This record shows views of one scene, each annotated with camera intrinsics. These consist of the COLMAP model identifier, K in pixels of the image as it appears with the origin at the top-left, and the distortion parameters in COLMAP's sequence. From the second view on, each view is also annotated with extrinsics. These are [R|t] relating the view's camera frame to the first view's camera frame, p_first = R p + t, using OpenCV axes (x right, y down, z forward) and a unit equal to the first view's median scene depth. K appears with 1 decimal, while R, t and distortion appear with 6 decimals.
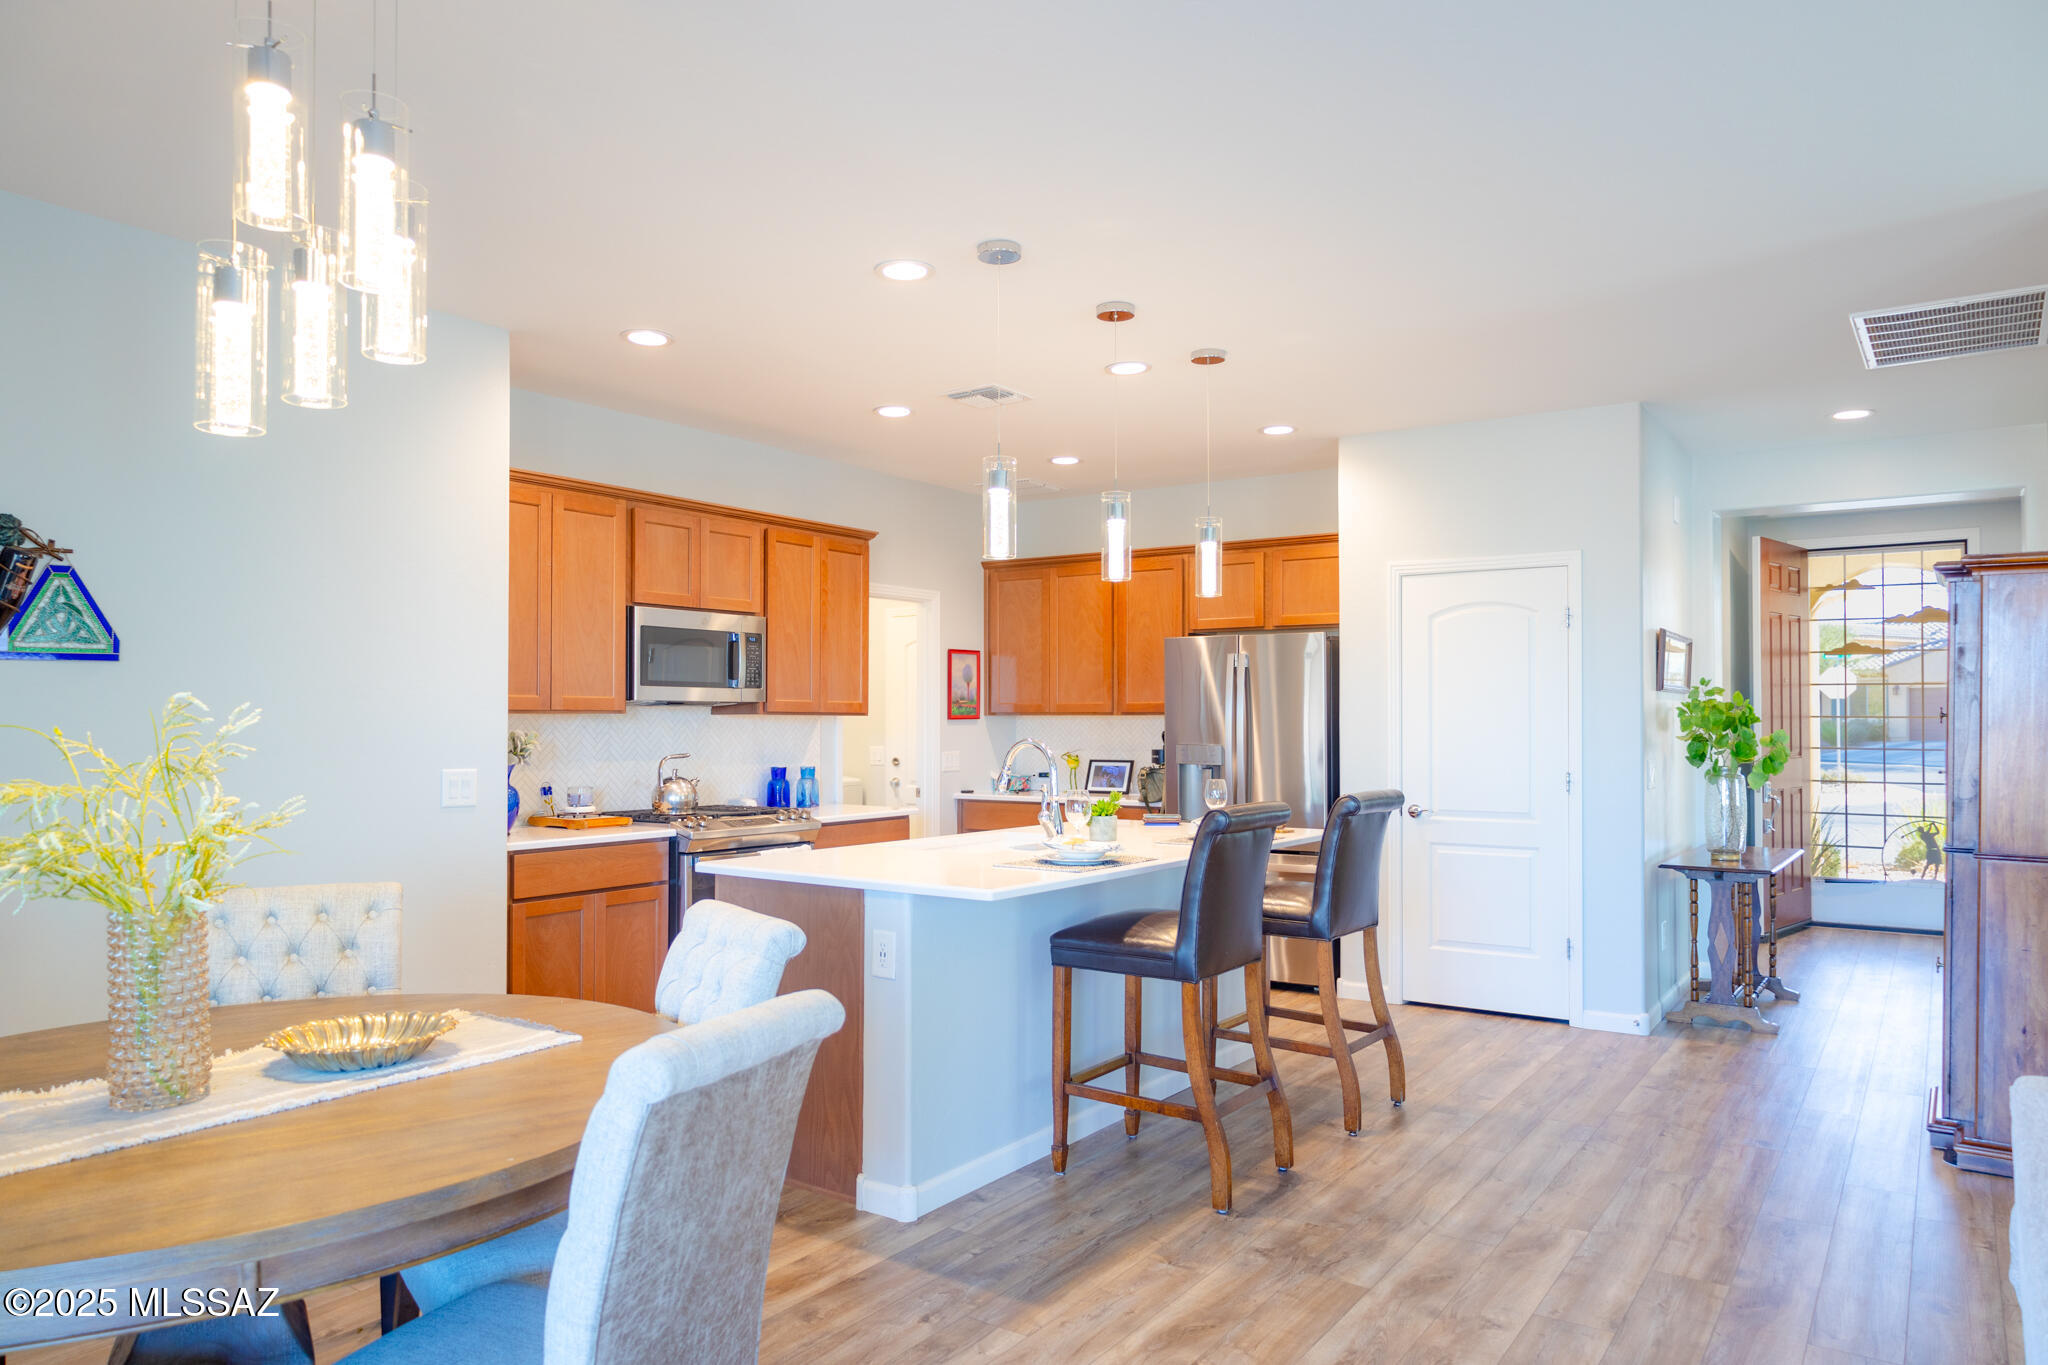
lens RADIAL K [[1566.0, 0, 1024.0], [0, 1566.0, 682.5], [0, 0, 1]] dist [-0.001413, 0.000206]
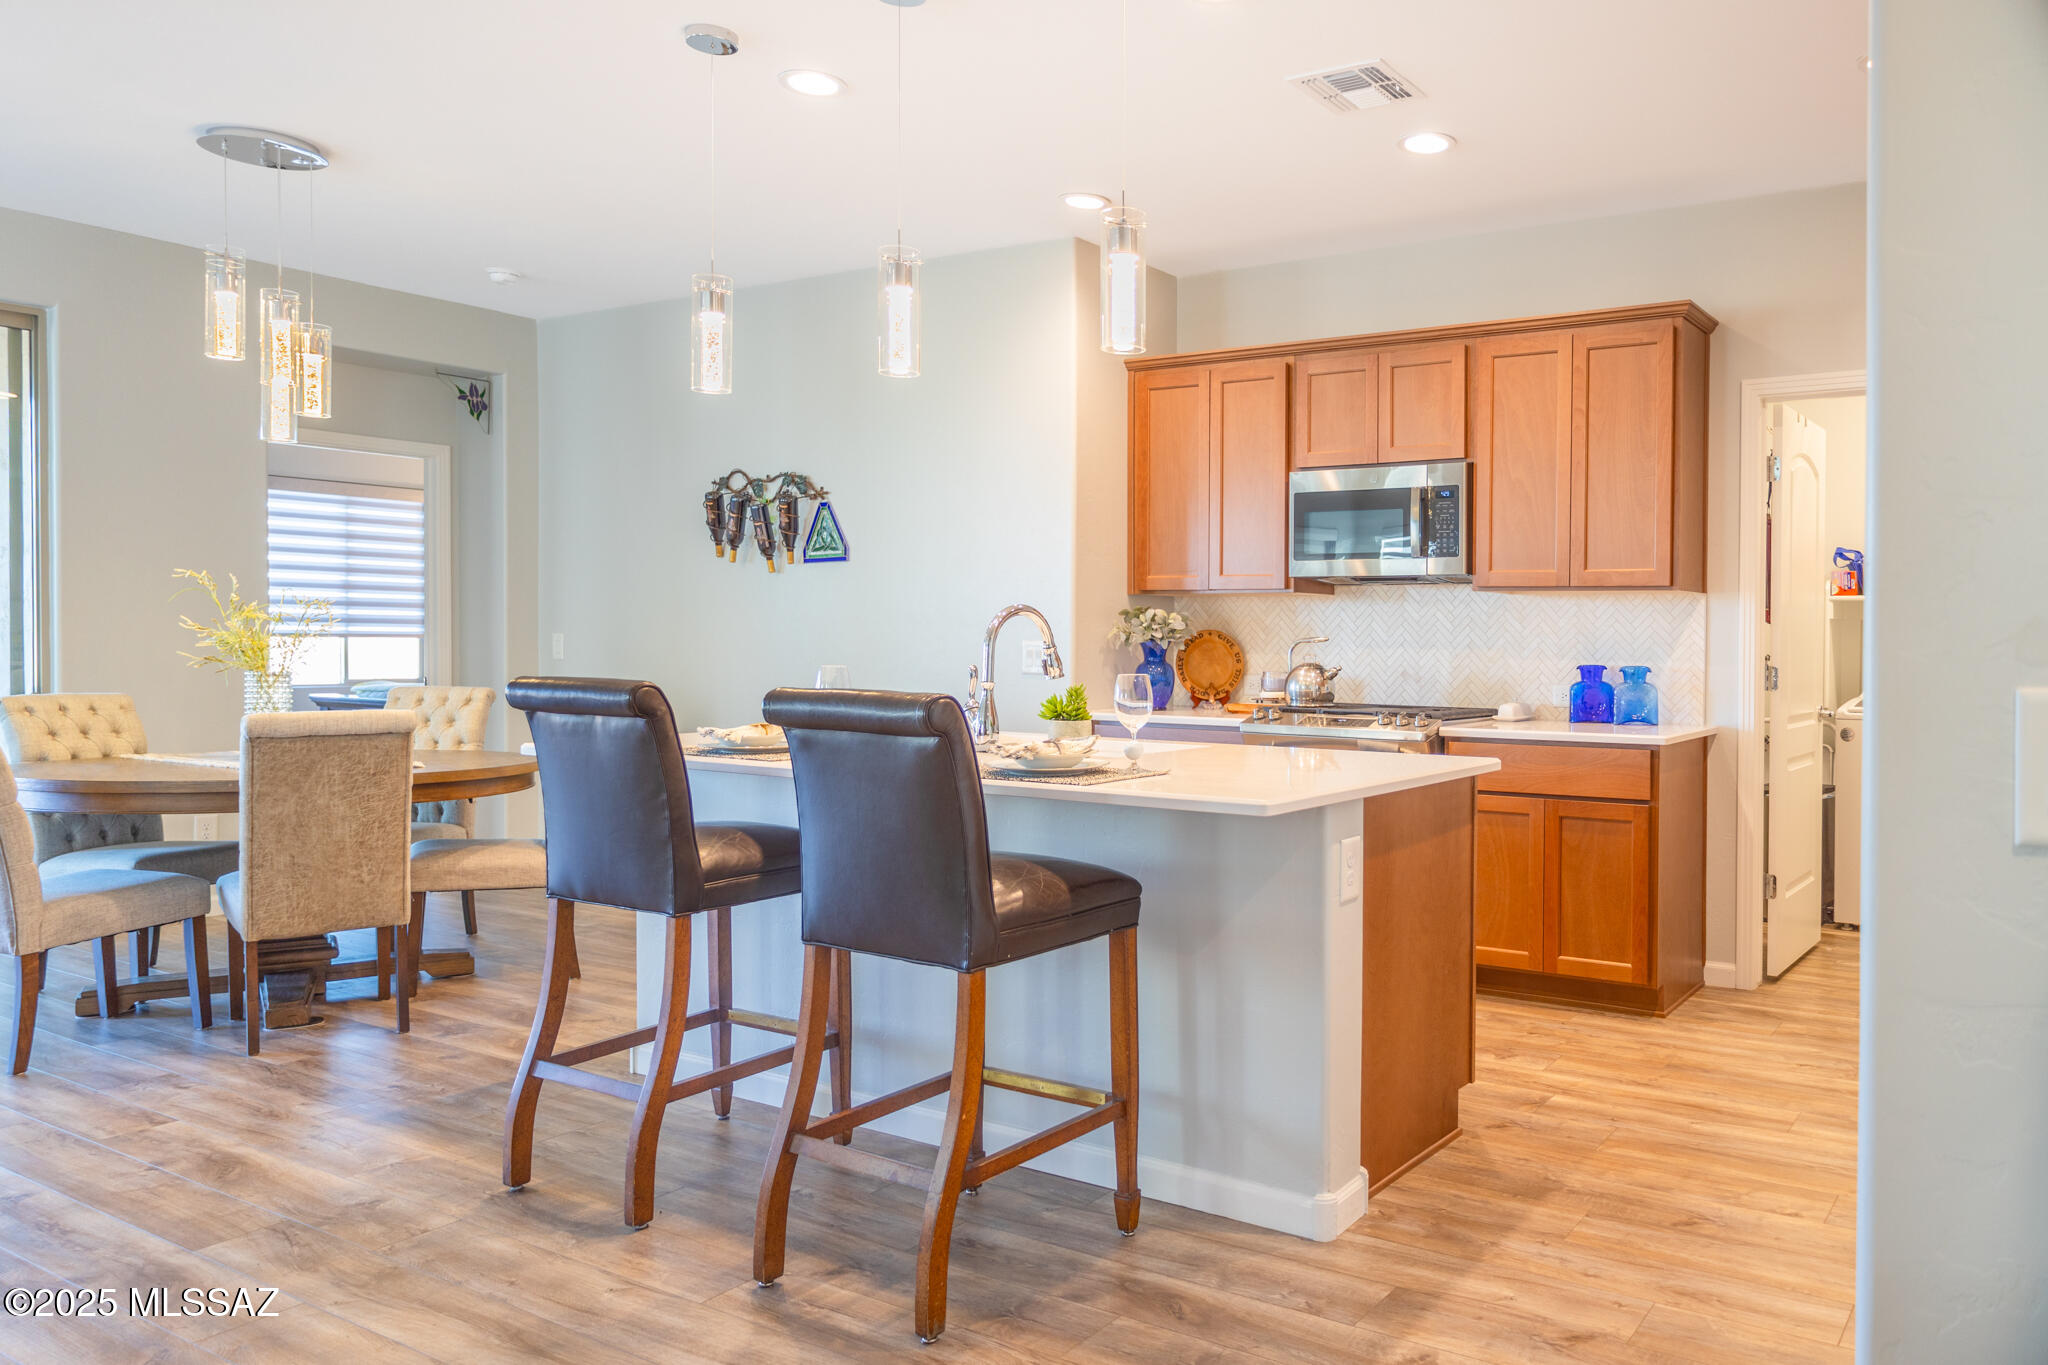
lens RADIAL K [[1379.7, 0, 1026.4], [0, 1379.7, 656.8], [0, 0, 1]] dist [-0.000382, 0.002618]
pose [[-0.021043, 0.017121, -0.999632, 0.770146], [0.010067, 0.999806, 0.016912, 0.059111], [0.999728, -0.009707, -0.021211, 1.211033]]
